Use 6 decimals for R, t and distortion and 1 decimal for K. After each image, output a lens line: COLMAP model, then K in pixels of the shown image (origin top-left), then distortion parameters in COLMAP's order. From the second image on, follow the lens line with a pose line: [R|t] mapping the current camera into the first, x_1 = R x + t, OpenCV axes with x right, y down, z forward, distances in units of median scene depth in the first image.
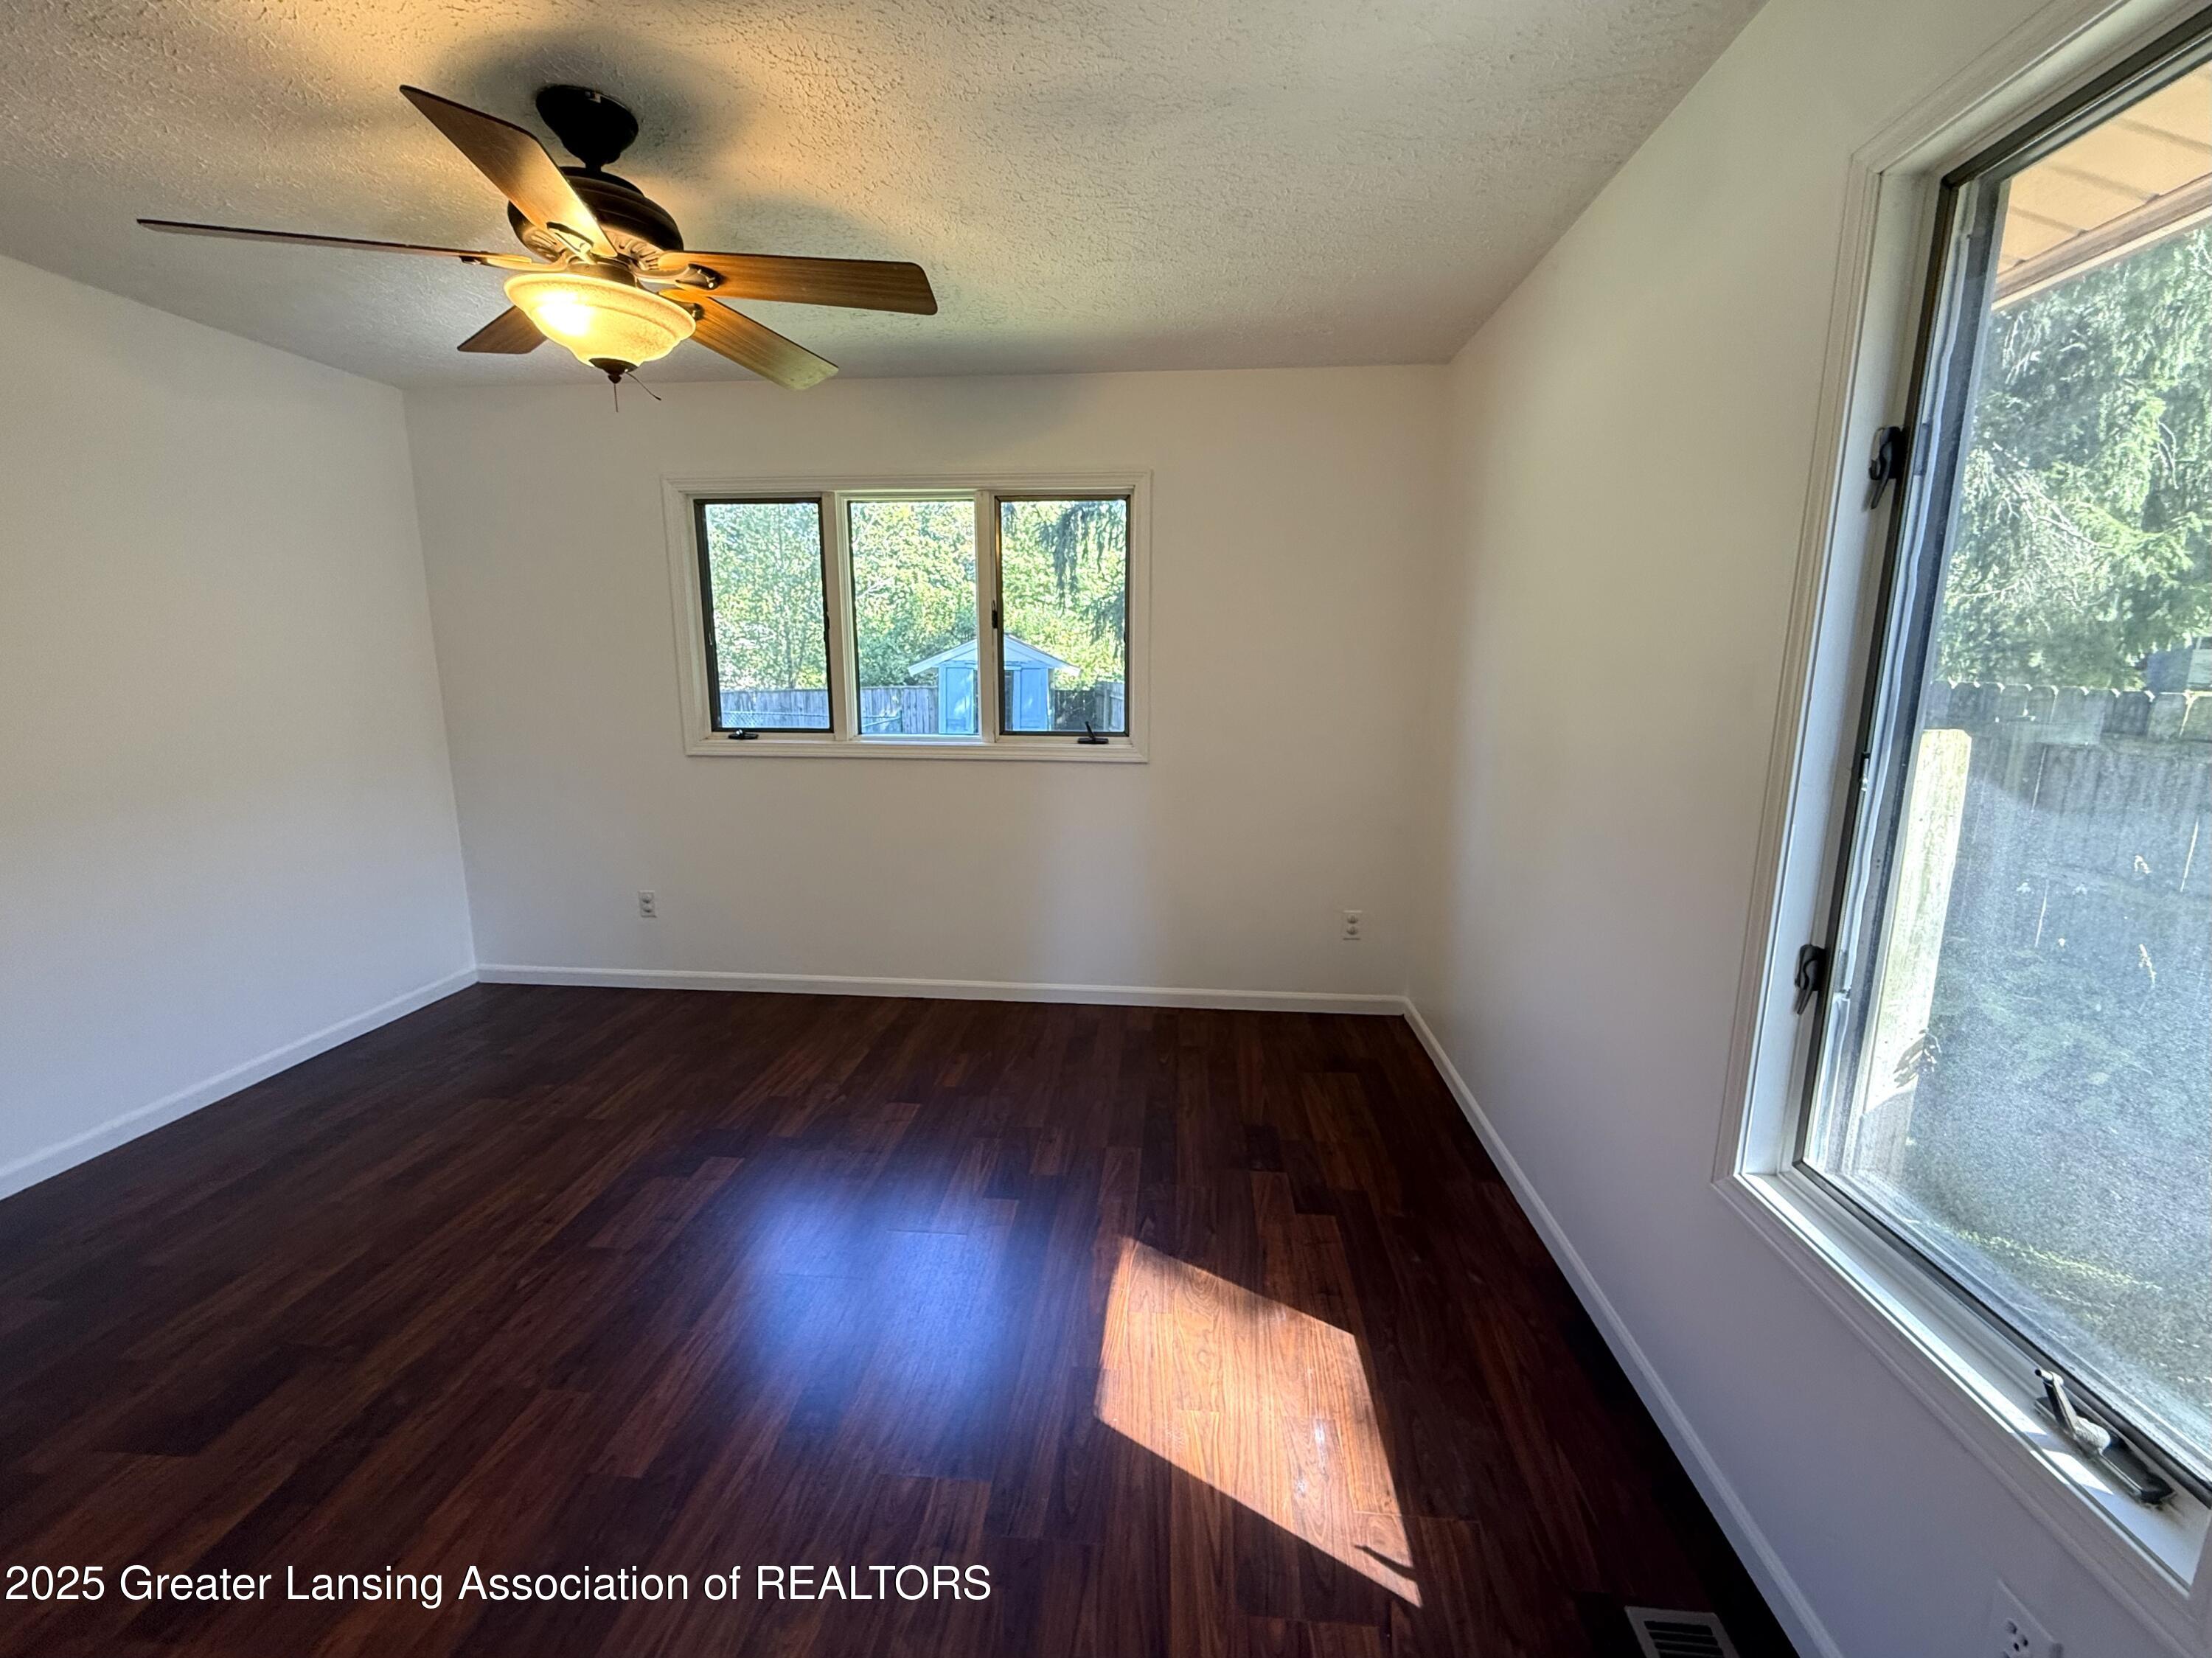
lens RADIAL K [[889.0, 0, 1113.7], [0, 889.0, 828.4], [0, 0, 1]] dist [-0.002055, -0.000838]
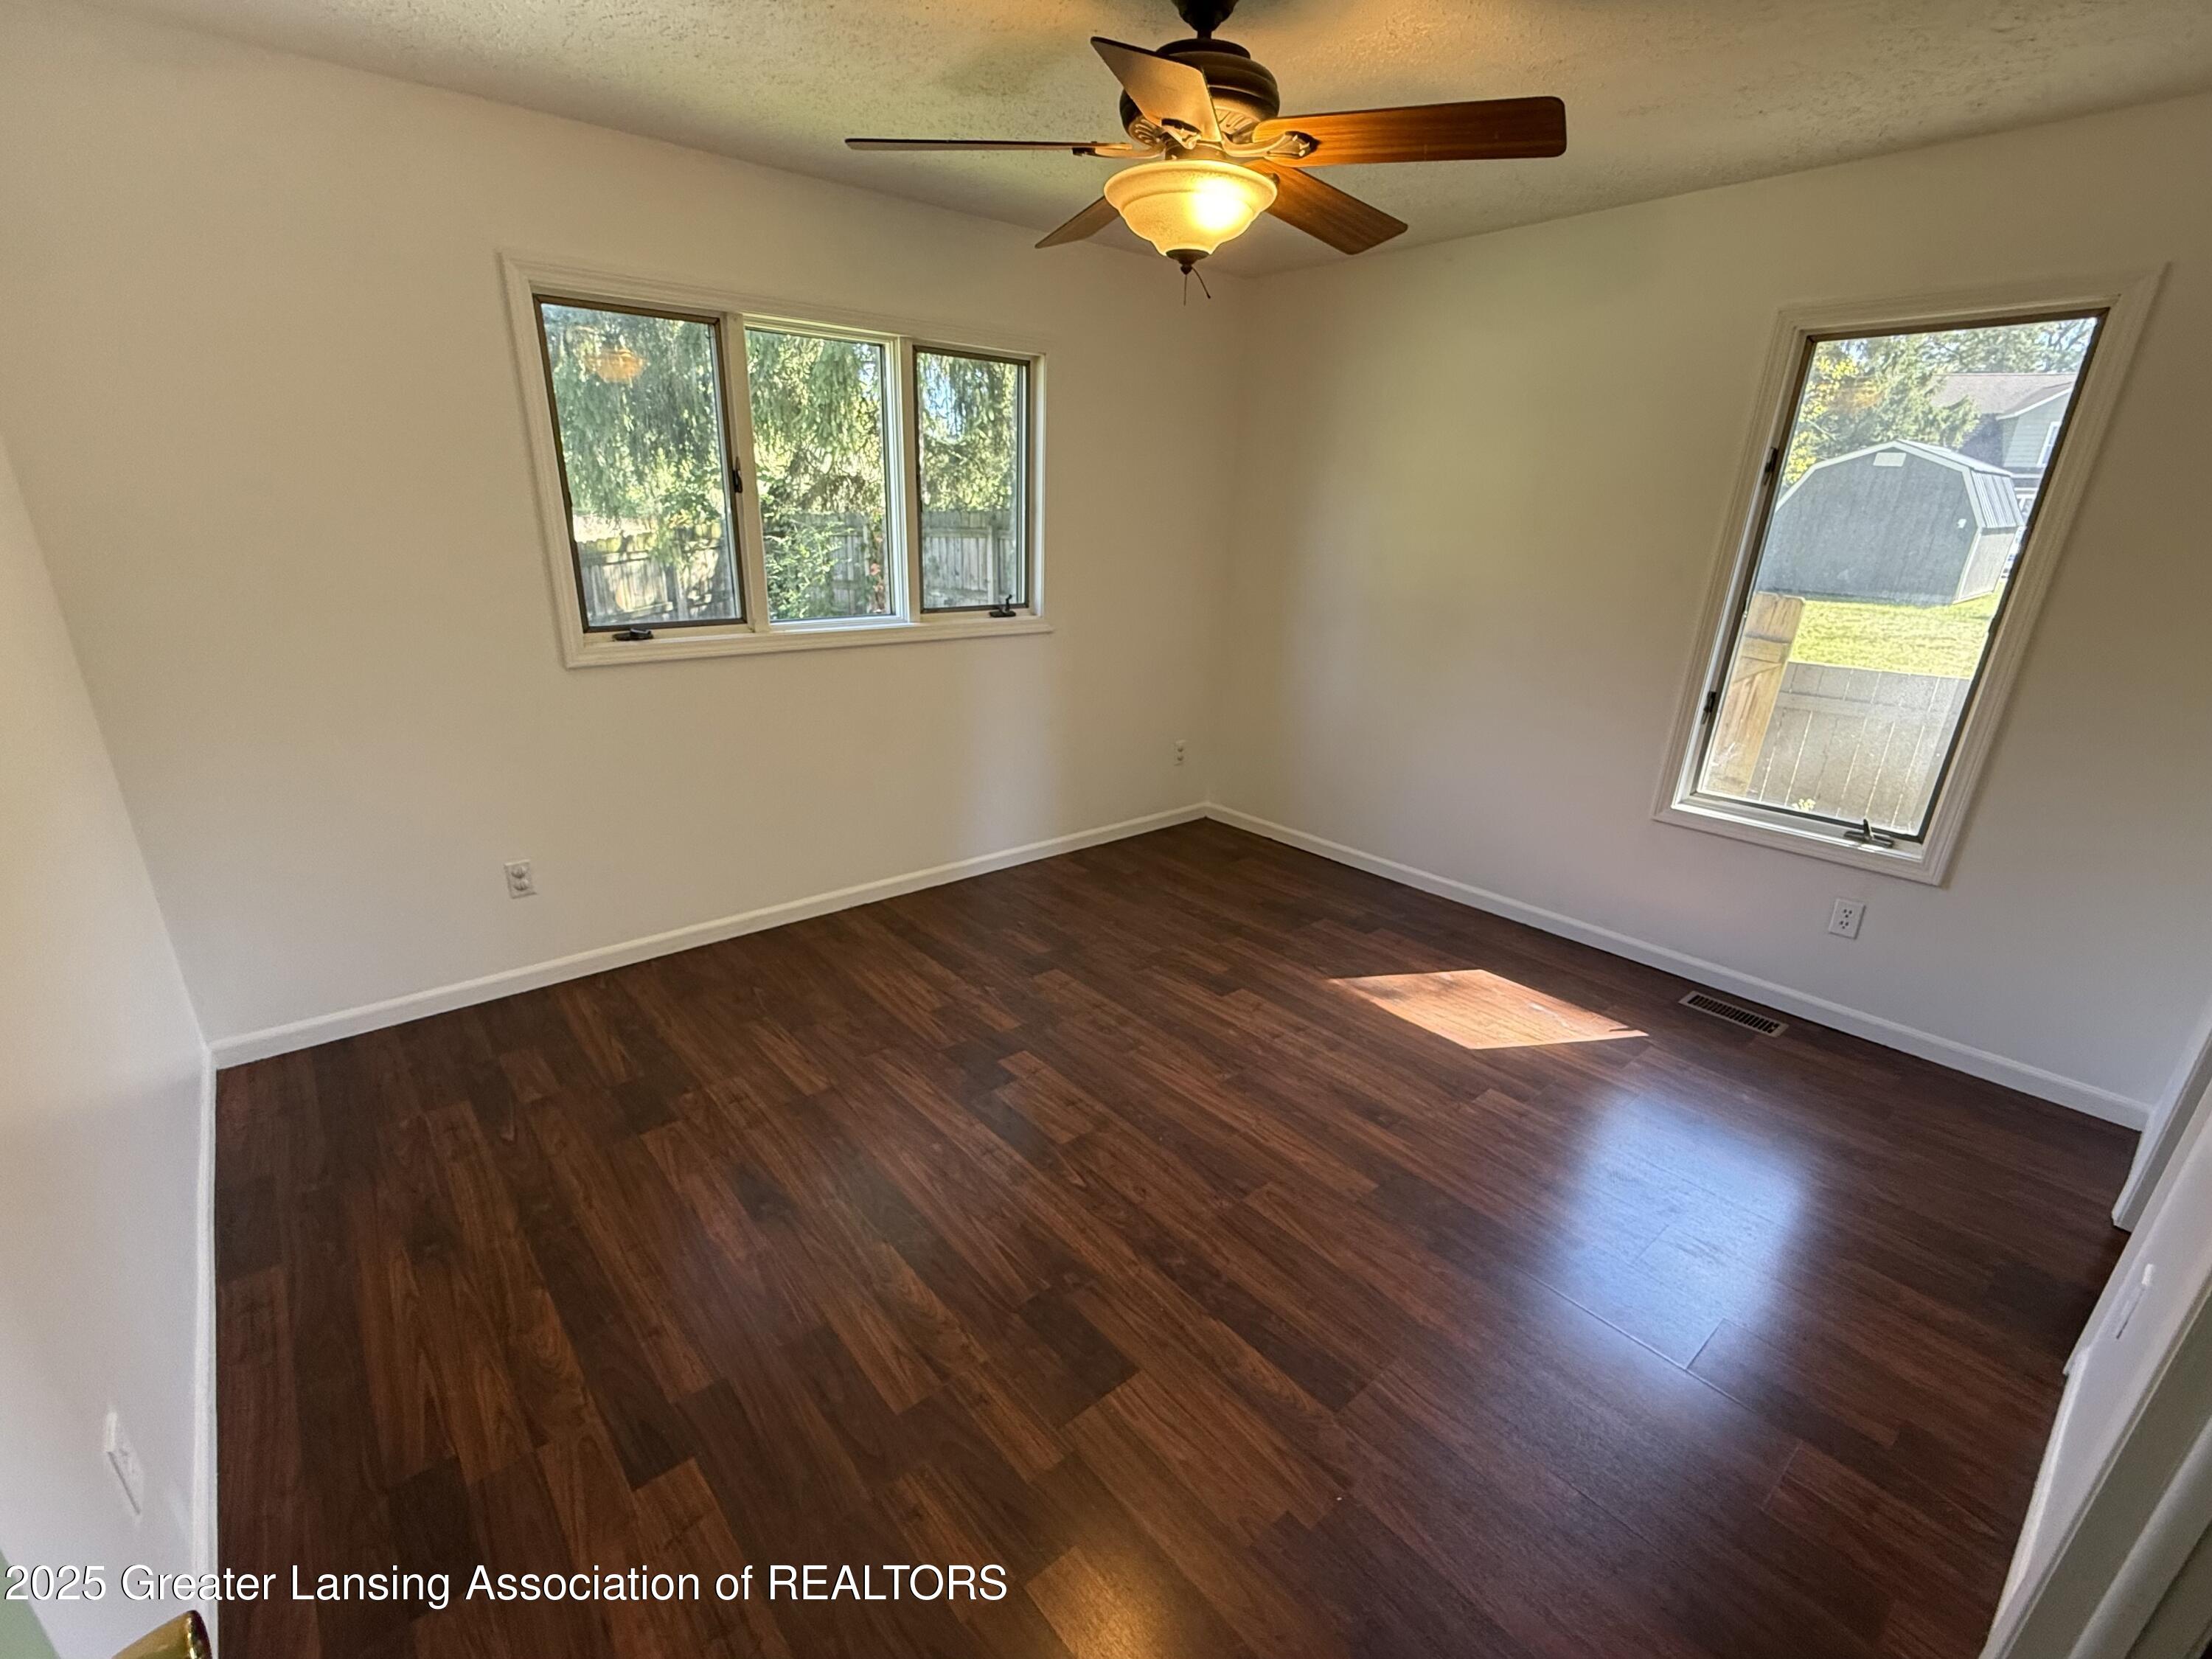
lens RADIAL K [[951.9, 0, 1066.3], [0, 951.9, 858.7], [0, 0, 1]] dist [-0.000362, 0.000192]
pose [[0.724797, -0.229218, 0.649714, -0.789851], [0.108194, 0.969200, 0.221236, -0.063384], [-0.680414, -0.090056, 0.727273, 0.137070]]
